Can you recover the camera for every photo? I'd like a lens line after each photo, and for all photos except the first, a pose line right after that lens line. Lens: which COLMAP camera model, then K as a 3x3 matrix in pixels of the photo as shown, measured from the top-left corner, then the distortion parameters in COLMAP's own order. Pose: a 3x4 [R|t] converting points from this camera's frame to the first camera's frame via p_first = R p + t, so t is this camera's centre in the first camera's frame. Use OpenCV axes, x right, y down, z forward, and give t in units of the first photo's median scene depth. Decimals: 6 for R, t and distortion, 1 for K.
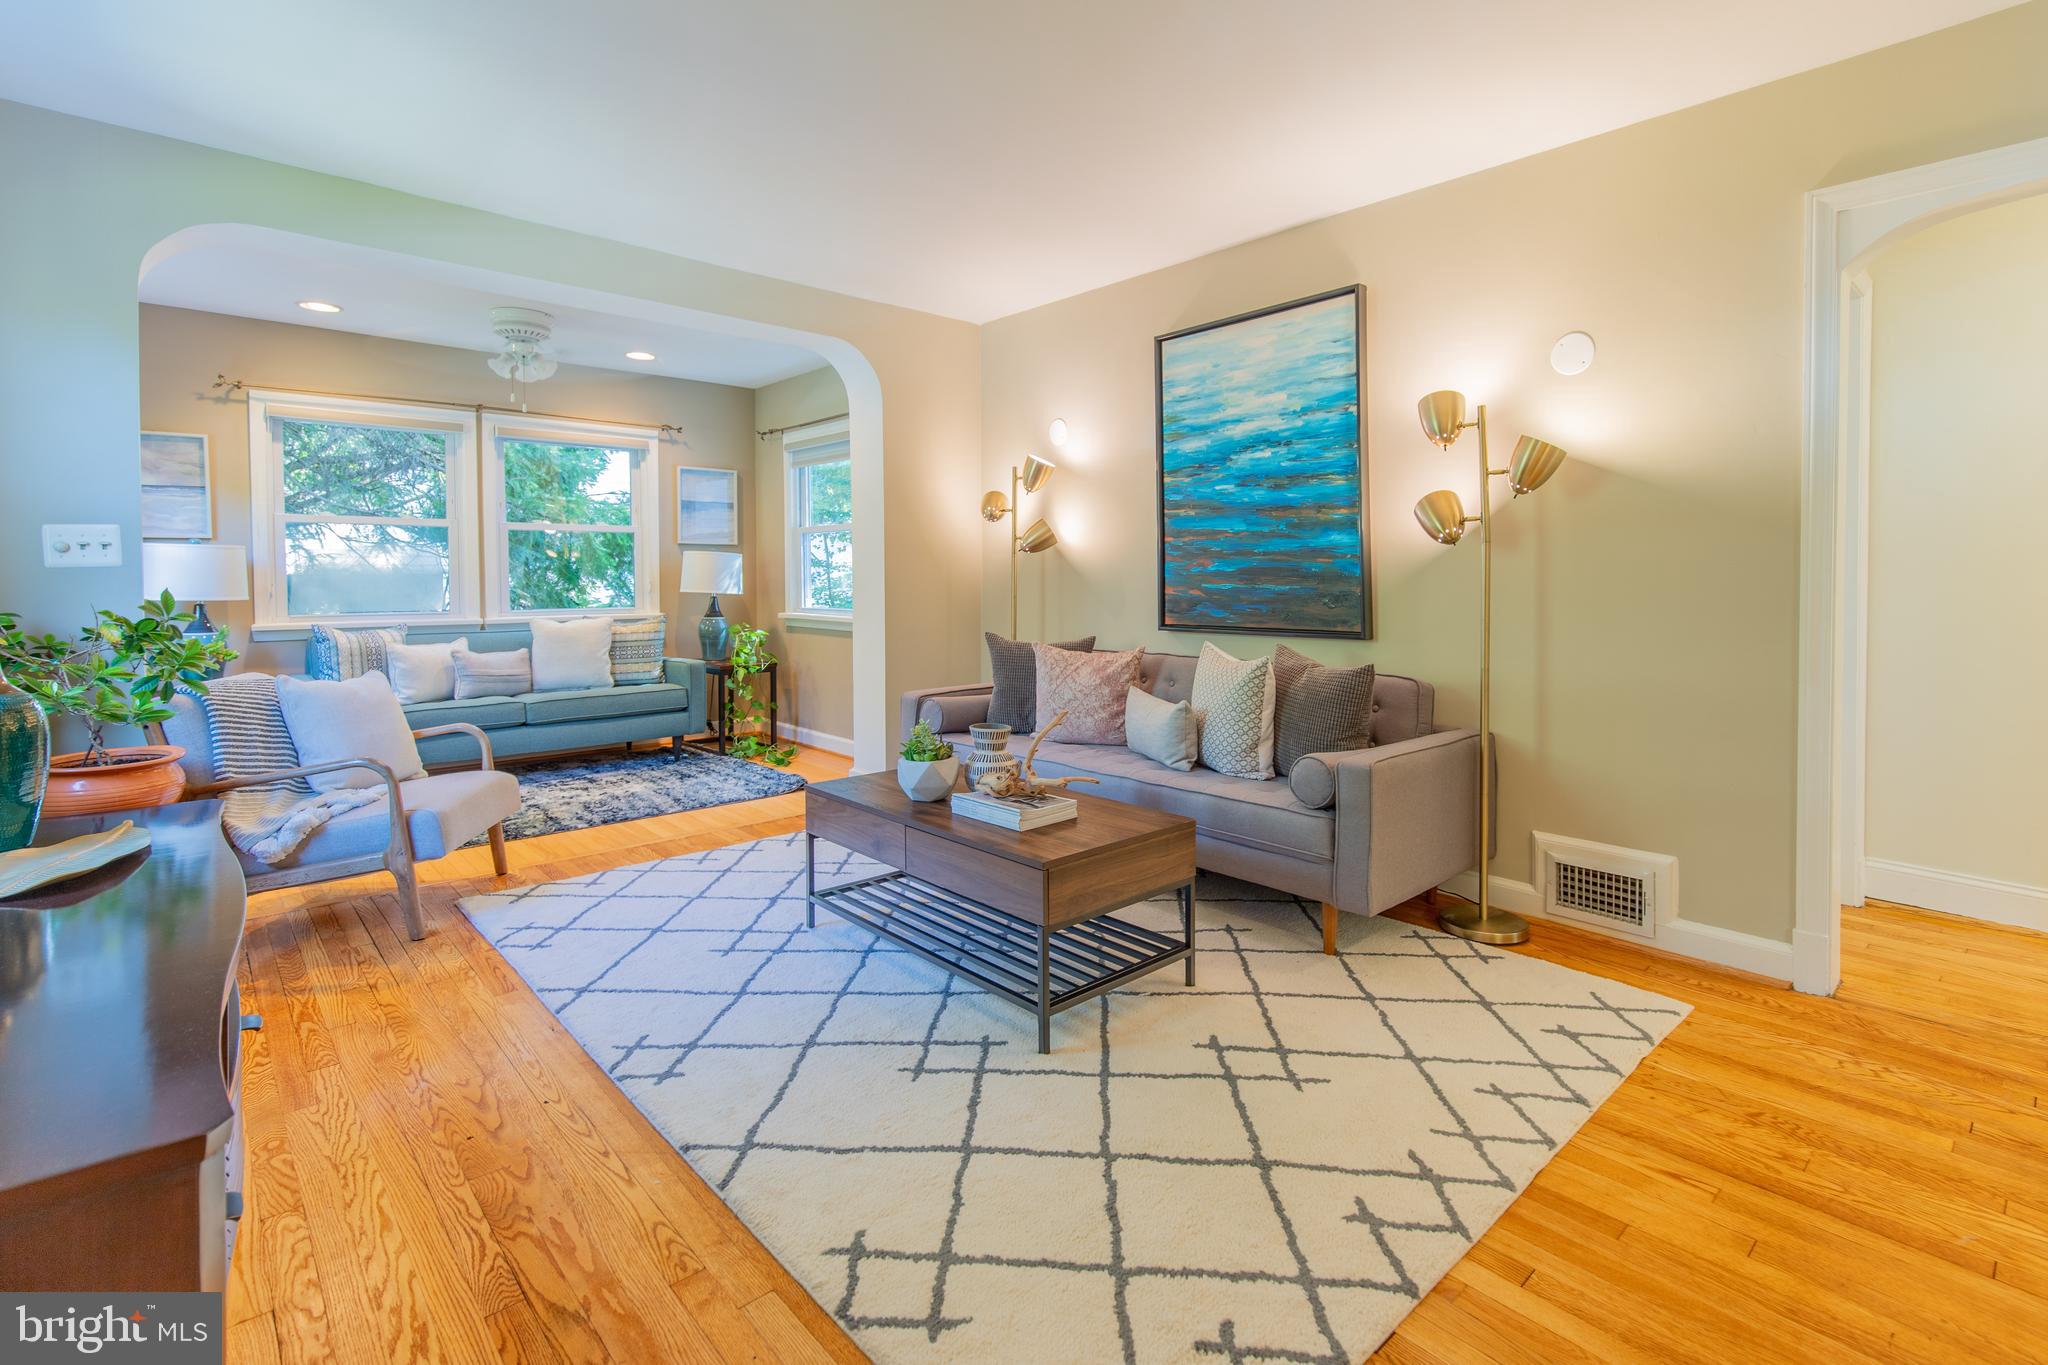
lens RADIAL K [[953.7, 0, 1052.5], [0, 953.7, 591.3], [0, 0, 1]] dist [0.014976, -0.004935]
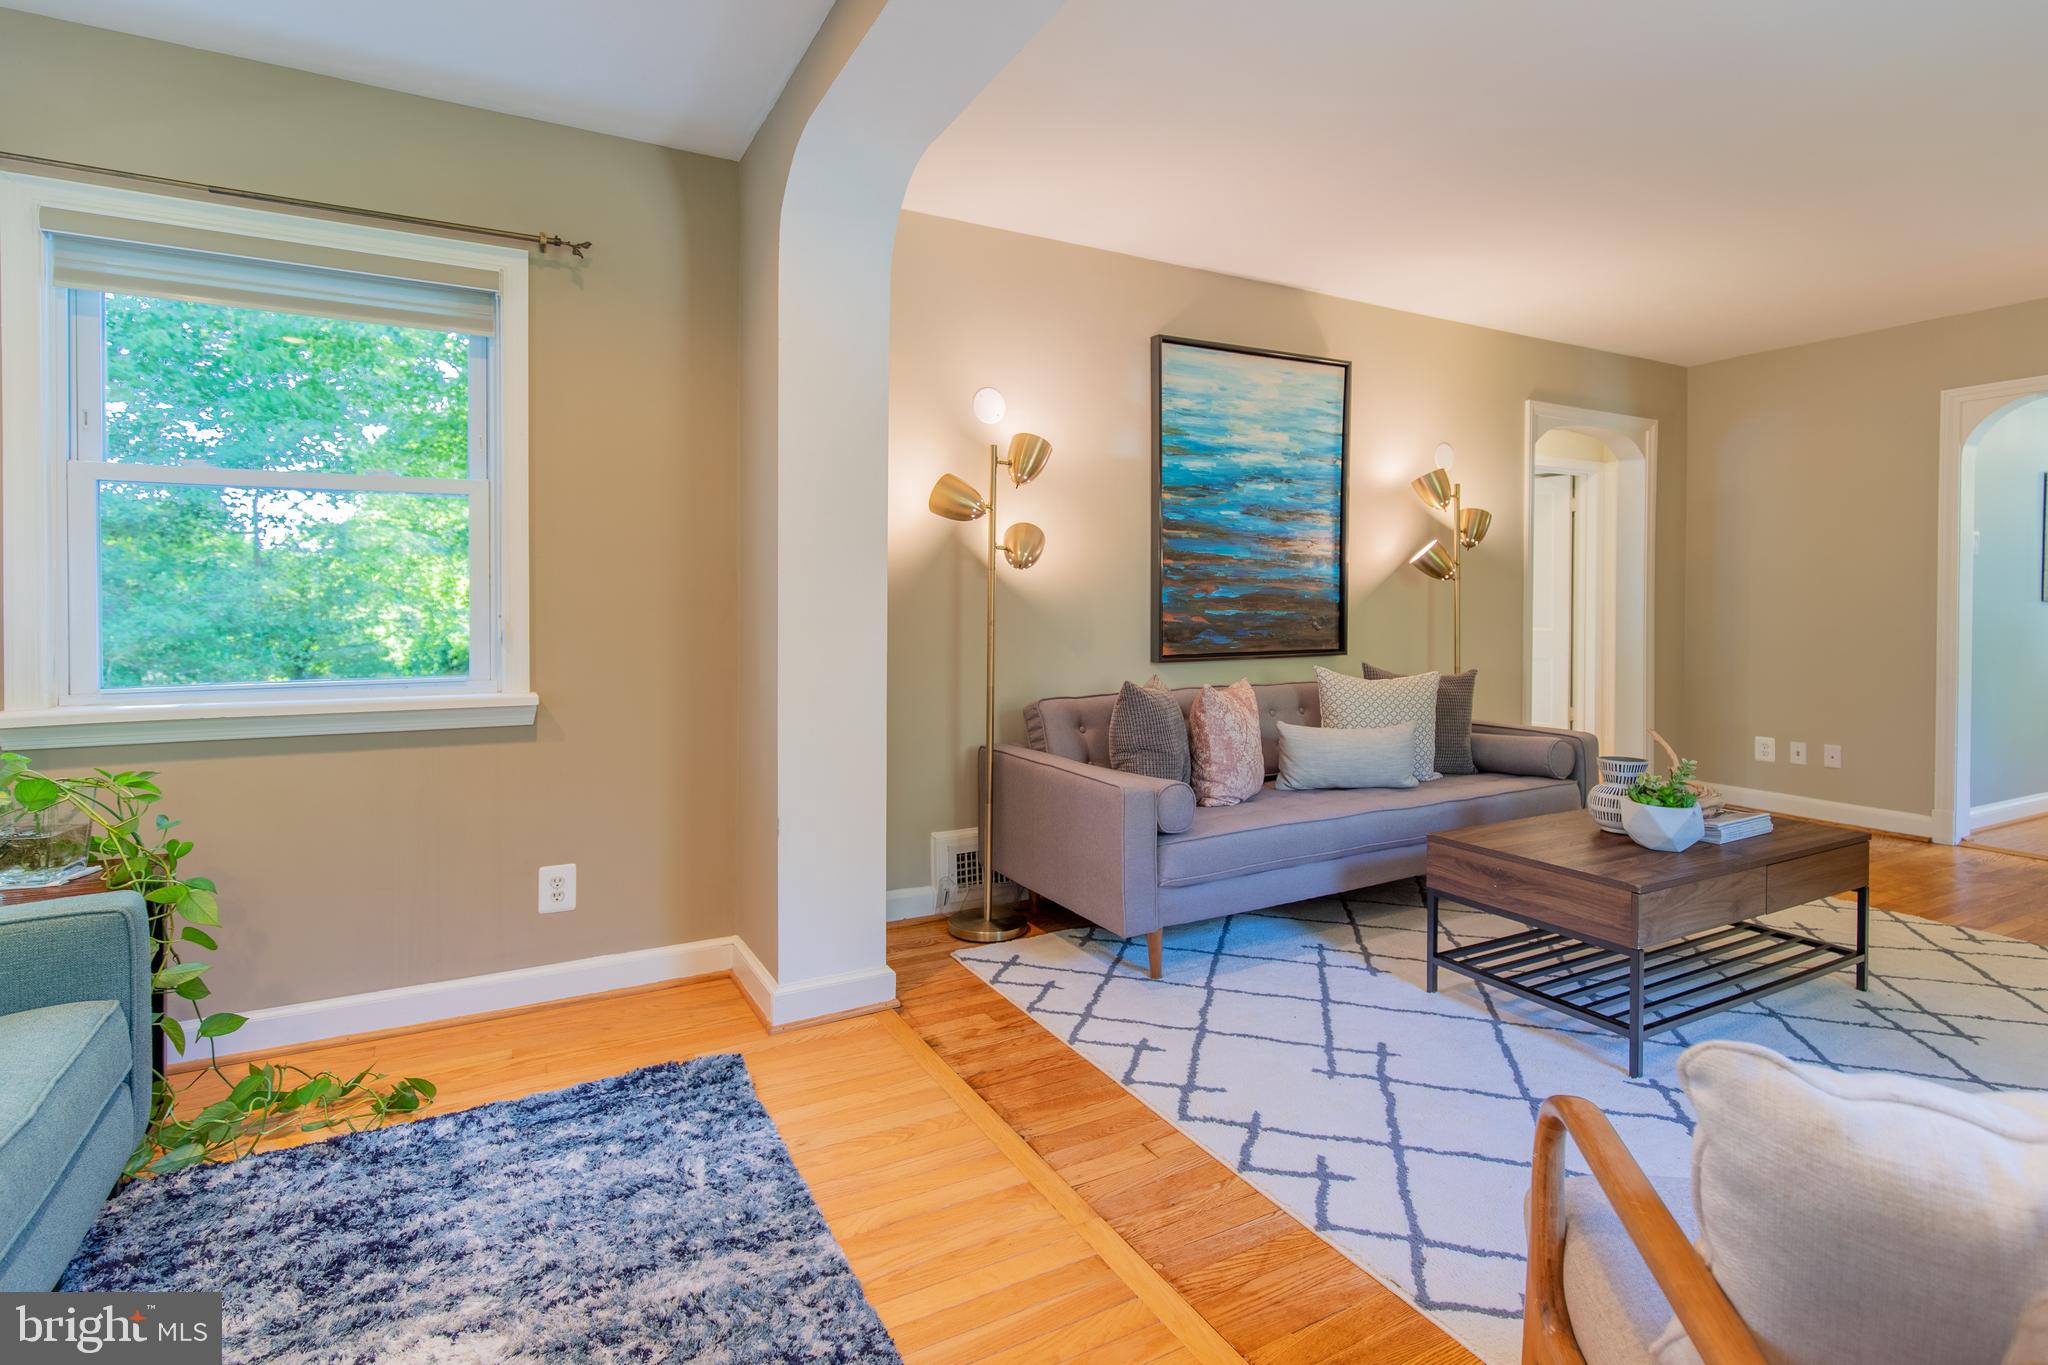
lens RADIAL K [[953.7, 0, 980.5], [0, 953.7, 602.0], [0, 0, 1]] dist [0.014976, -0.004935]
pose [[0.274277, -0.002078, 0.961649, -0.752017], [0.014348, 0.999895, -0.001931, -0.015936], [-0.961544, 0.014328, 0.274278, 0.864371]]
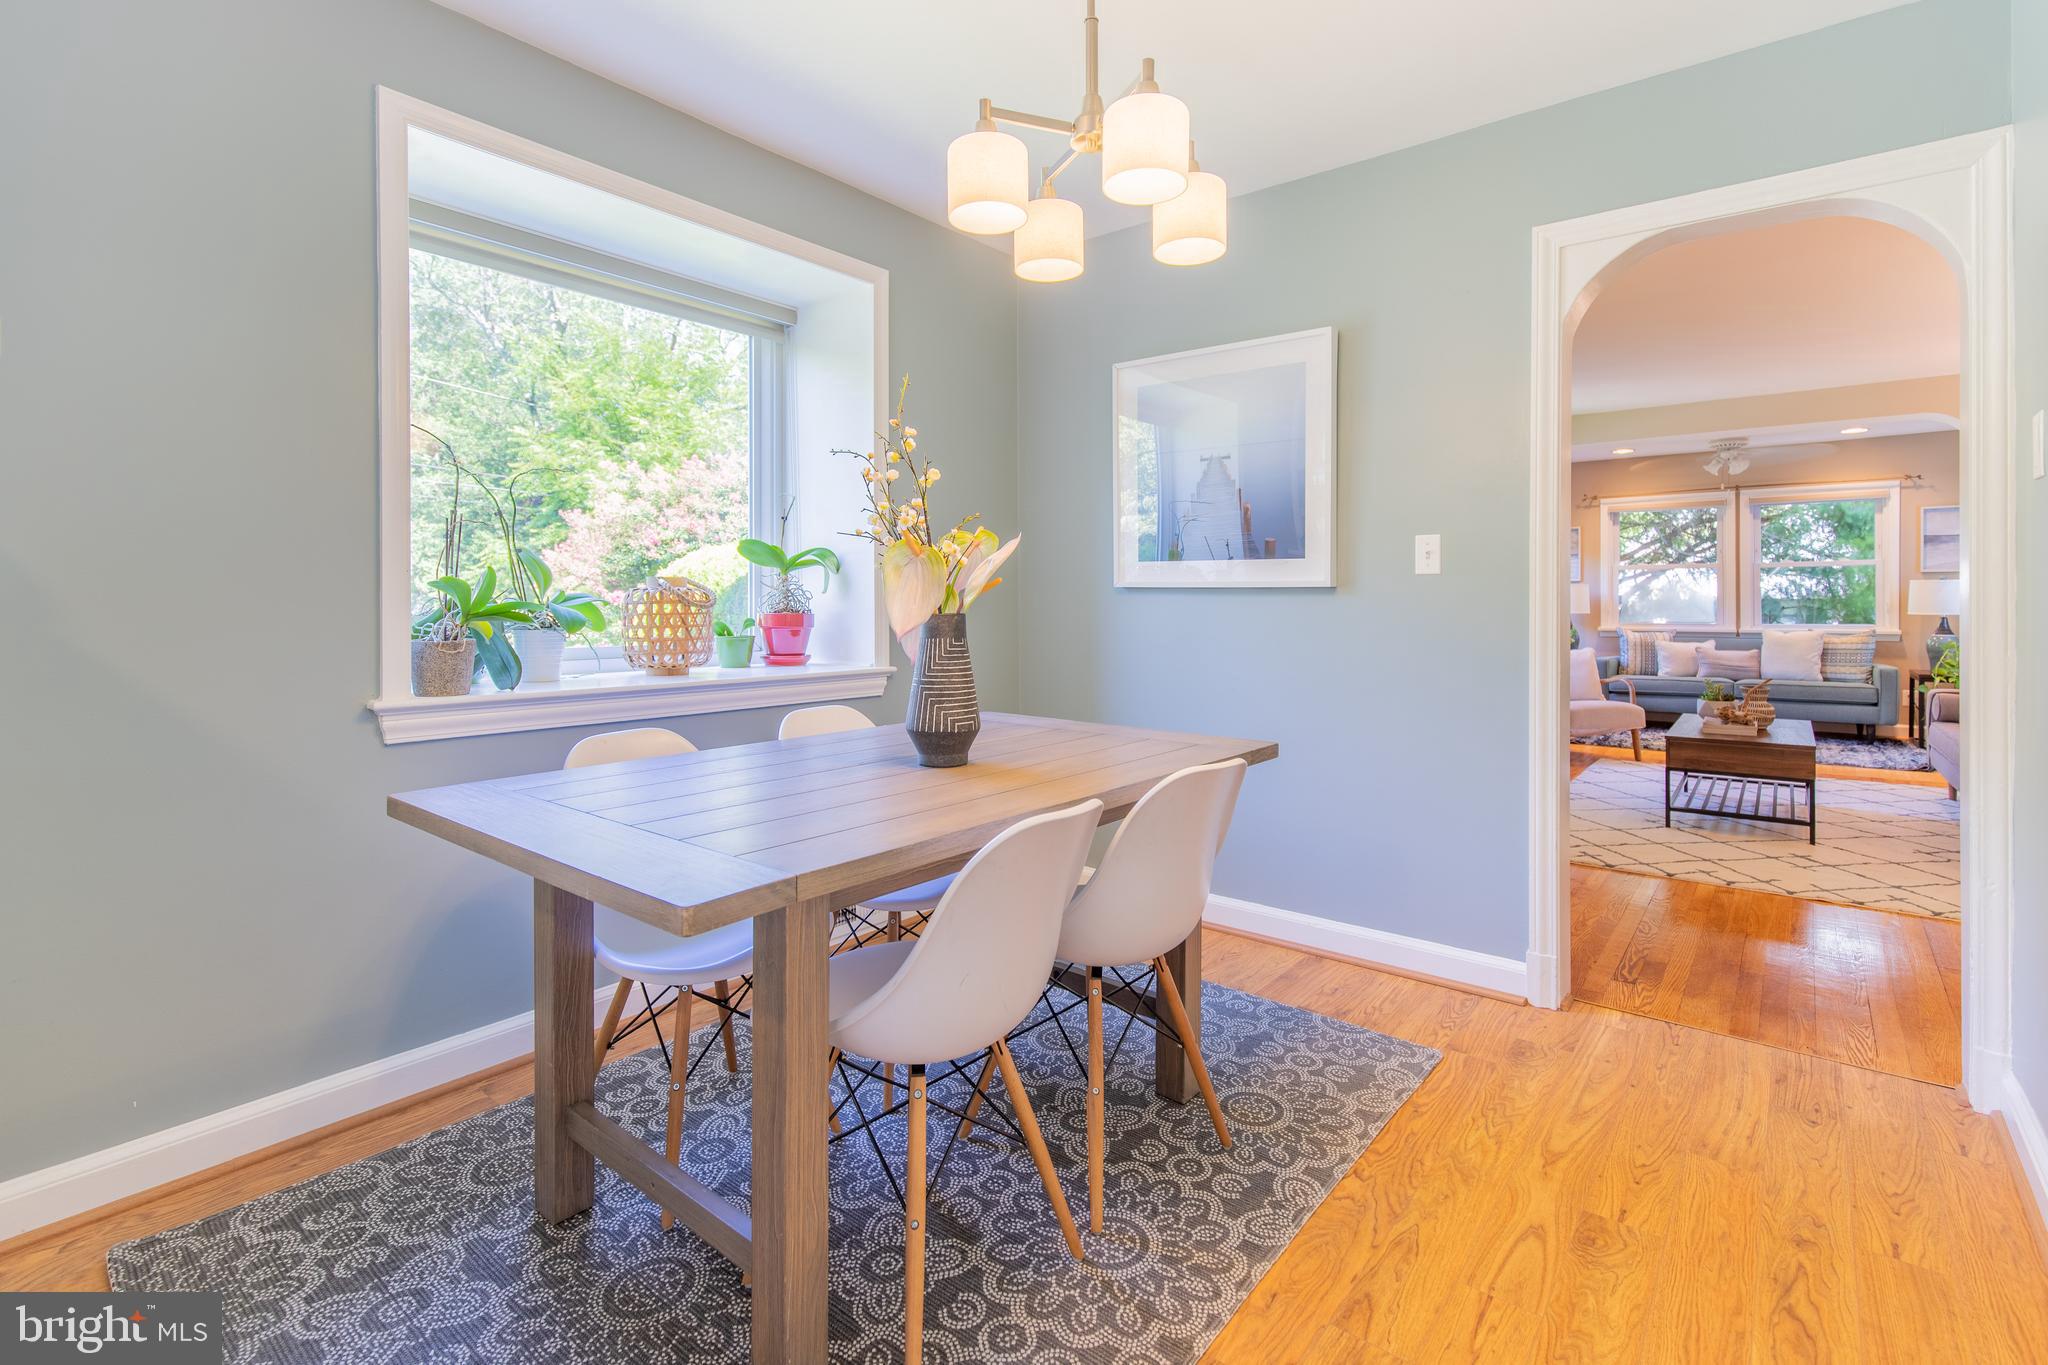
lens RADIAL K [[953.7, 0, 1034.1], [0, 953.7, 606.0], [0, 0, 1]] dist [0.014976, -0.004935]
pose [[0.146813, 0.004434, -0.989154, 0.921445], [-0.013633, 0.999904, 0.002459, 0.005727], [0.989070, 0.013124, 0.146859, -0.382823]]
